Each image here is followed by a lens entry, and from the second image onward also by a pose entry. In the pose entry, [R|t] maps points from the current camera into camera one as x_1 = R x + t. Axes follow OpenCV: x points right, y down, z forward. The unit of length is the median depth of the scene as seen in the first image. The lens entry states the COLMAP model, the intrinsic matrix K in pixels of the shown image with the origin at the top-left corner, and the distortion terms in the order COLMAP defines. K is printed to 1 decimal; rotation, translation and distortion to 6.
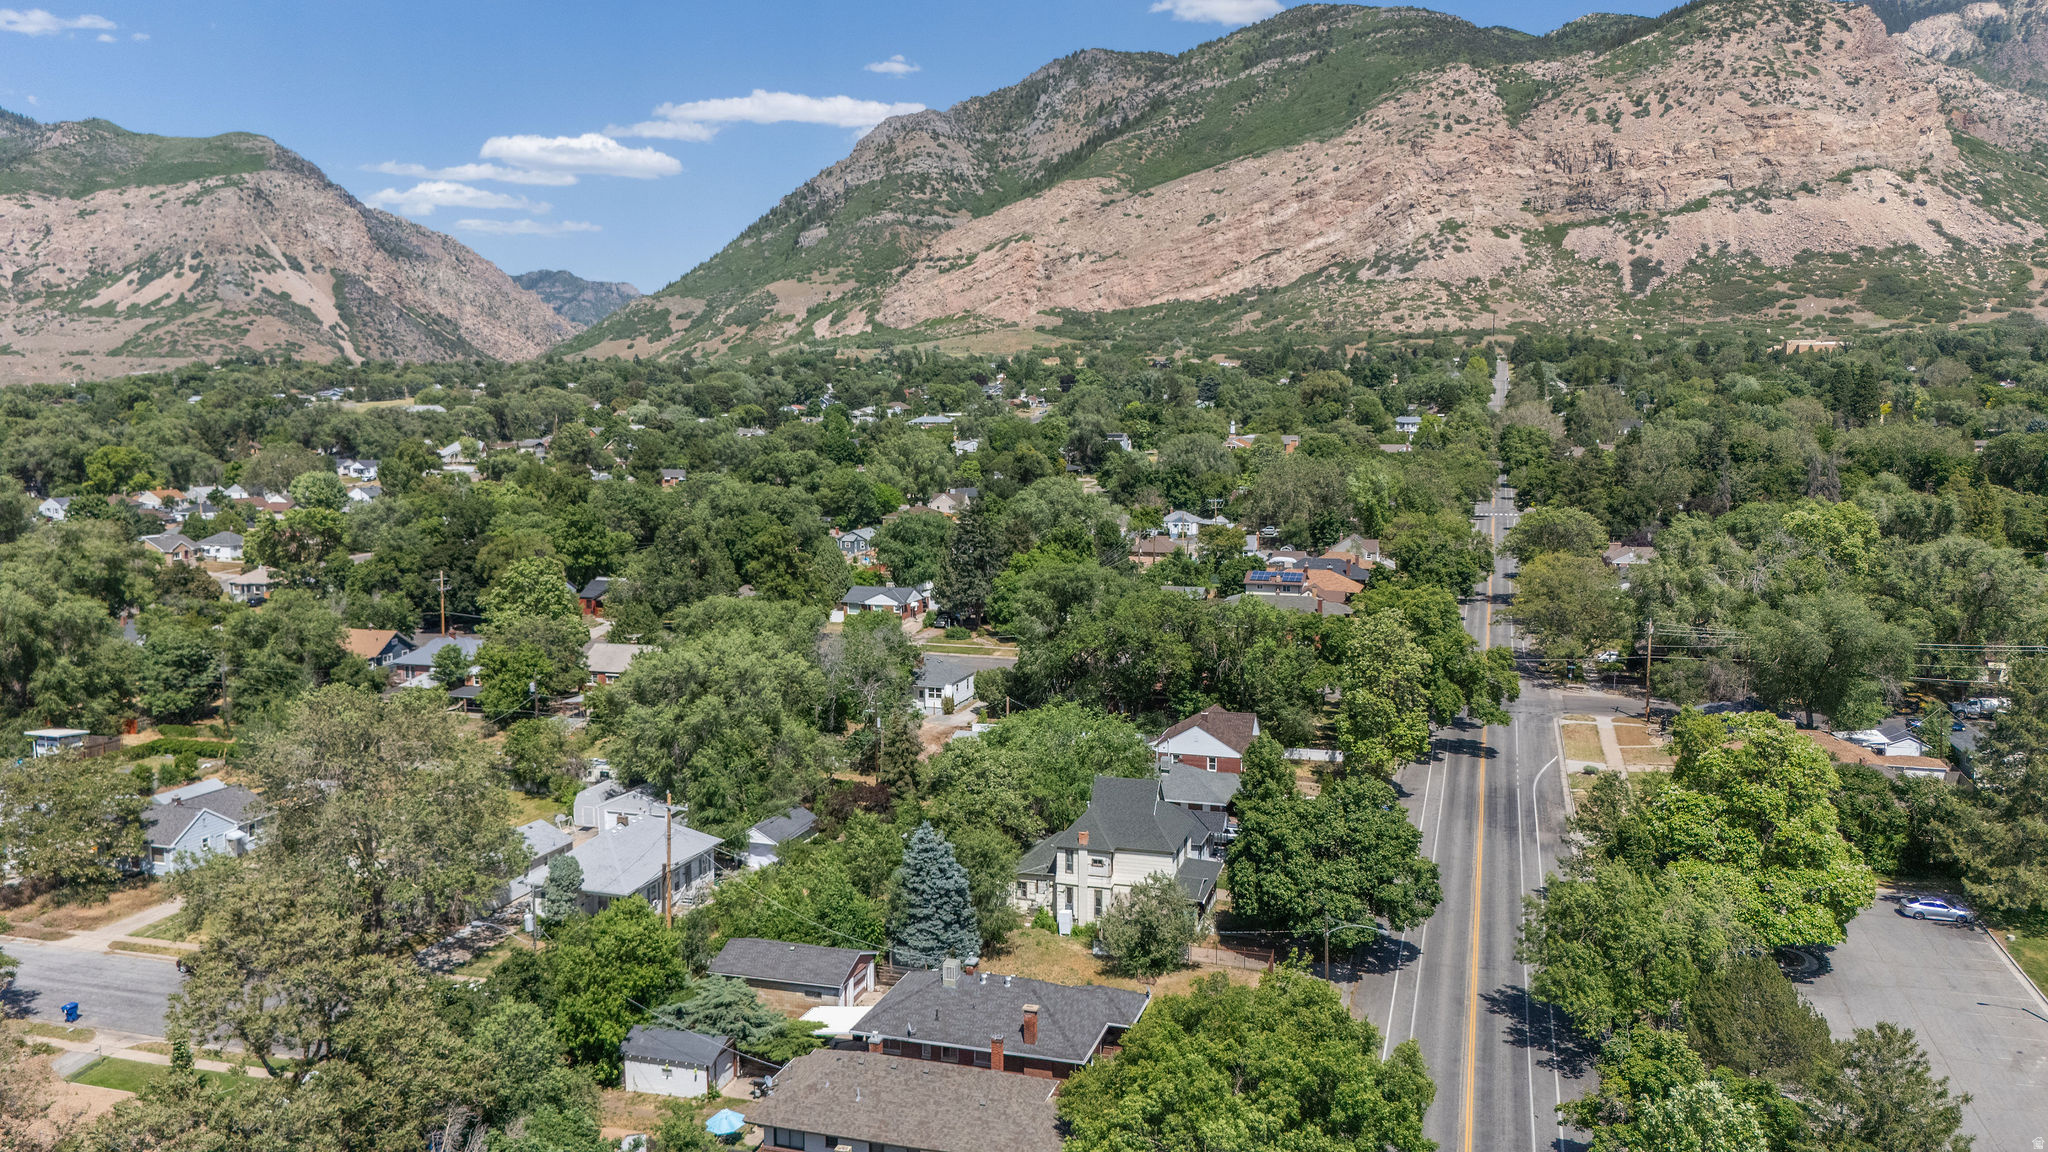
lens RADIAL K [[1514.5, 0, 1023.4], [0, 1514.5, 588.9], [0, 0, 1]] dist [0.074664, -0.074366]
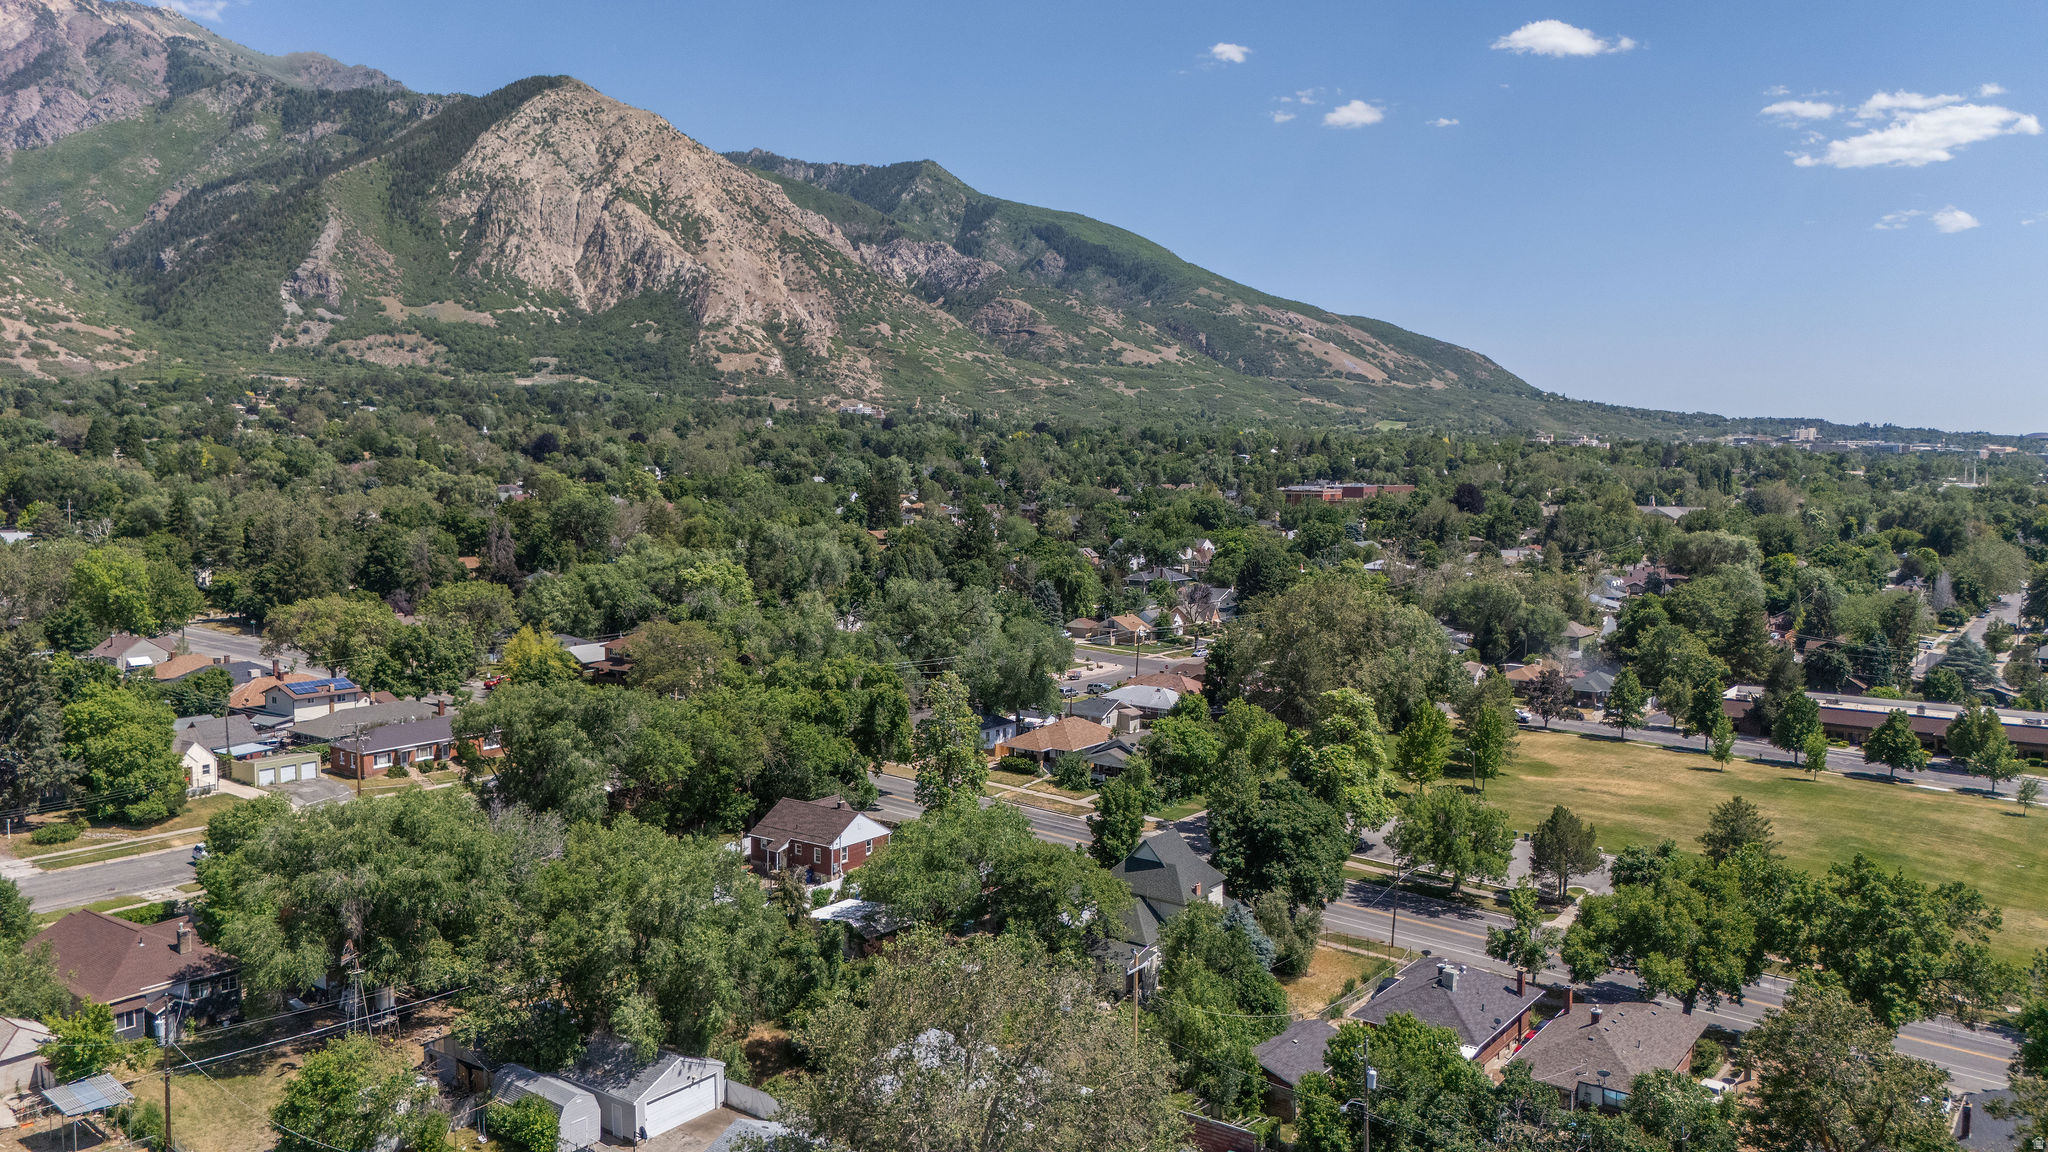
lens RADIAL K [[1514.5, 0, 1032.7], [0, 1514.5, 589.9], [0, 0, 1]] dist [0.074664, -0.074366]
pose [[0.332220, -0.080471, 0.939763, -0.097526], [0.106873, 0.993149, 0.047261, -0.011540], [-0.937128, 0.084734, 0.338544, 0.066337]]
